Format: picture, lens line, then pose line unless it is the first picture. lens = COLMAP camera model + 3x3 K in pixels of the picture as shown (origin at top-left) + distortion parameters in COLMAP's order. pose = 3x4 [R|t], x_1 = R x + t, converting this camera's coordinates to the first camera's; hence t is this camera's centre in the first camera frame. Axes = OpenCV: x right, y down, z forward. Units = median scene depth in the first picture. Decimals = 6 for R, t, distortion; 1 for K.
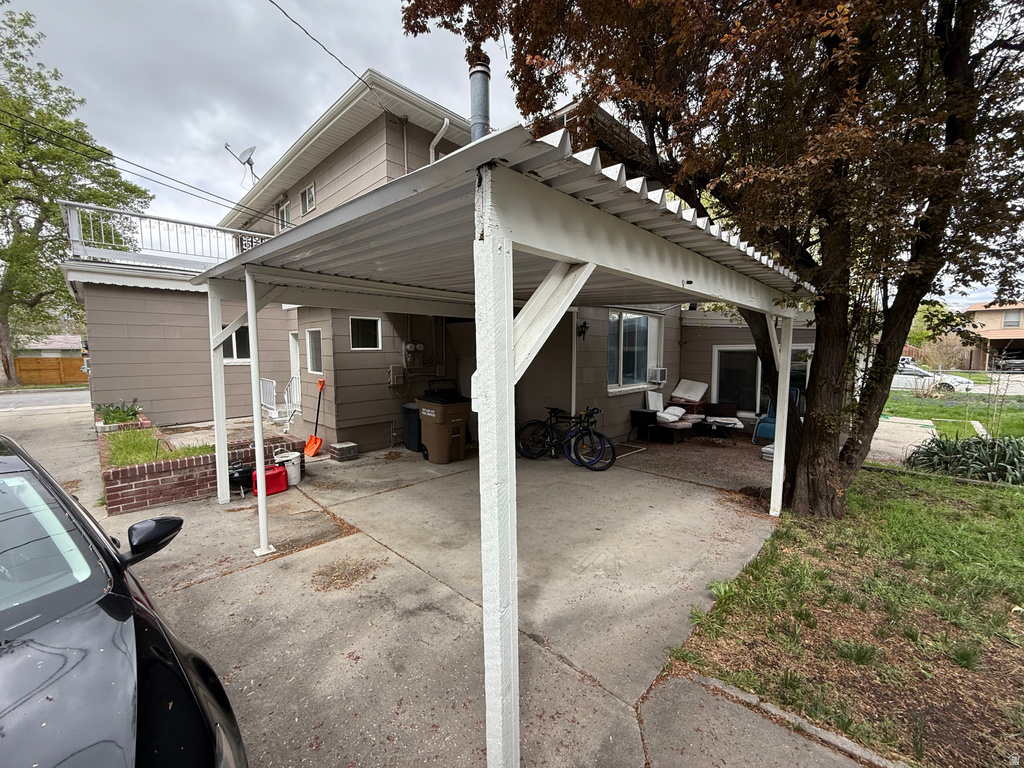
lens RADIAL K [[409.3, 0, 512.0], [0, 409.3, 384.0], [0, 0, 1]] dist [-0.000282, -0.000035]
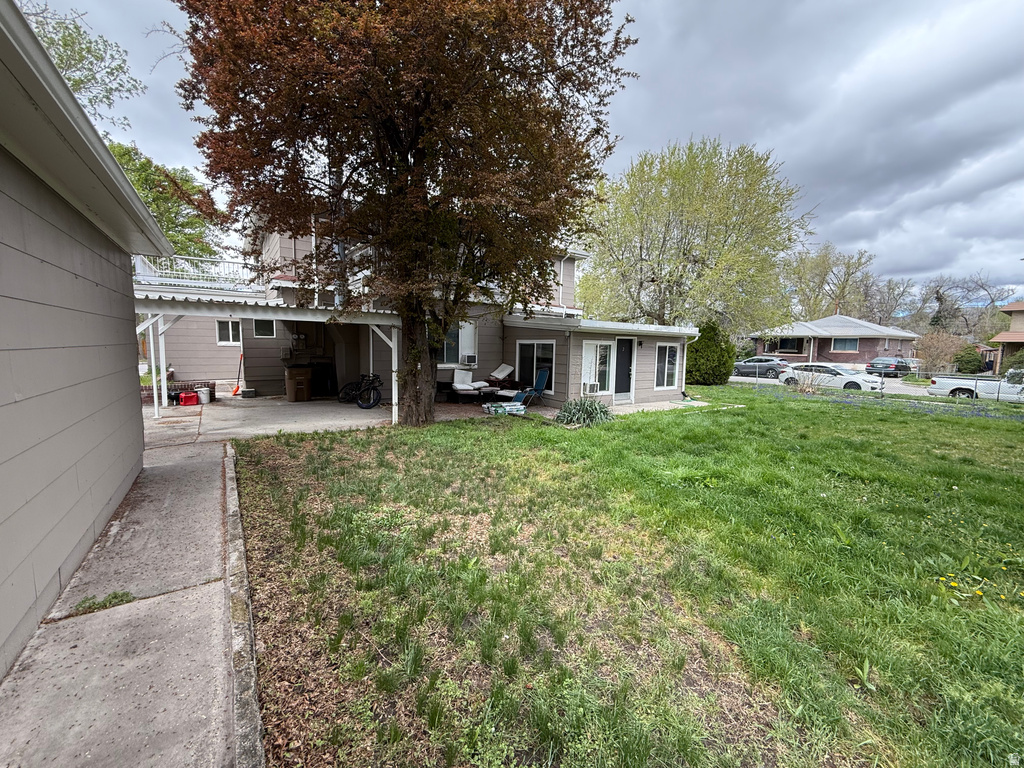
lens RADIAL K [[409.3, 0, 512.0], [0, 409.3, 384.0], [0, 0, 1]] dist [-0.000282, -0.000035]
pose [[0.982478, 0.041317, -0.181742, 0.775411], [-0.038124, 0.999052, 0.021028, 0.029967], [0.182439, -0.013730, 0.983121, -0.408820]]
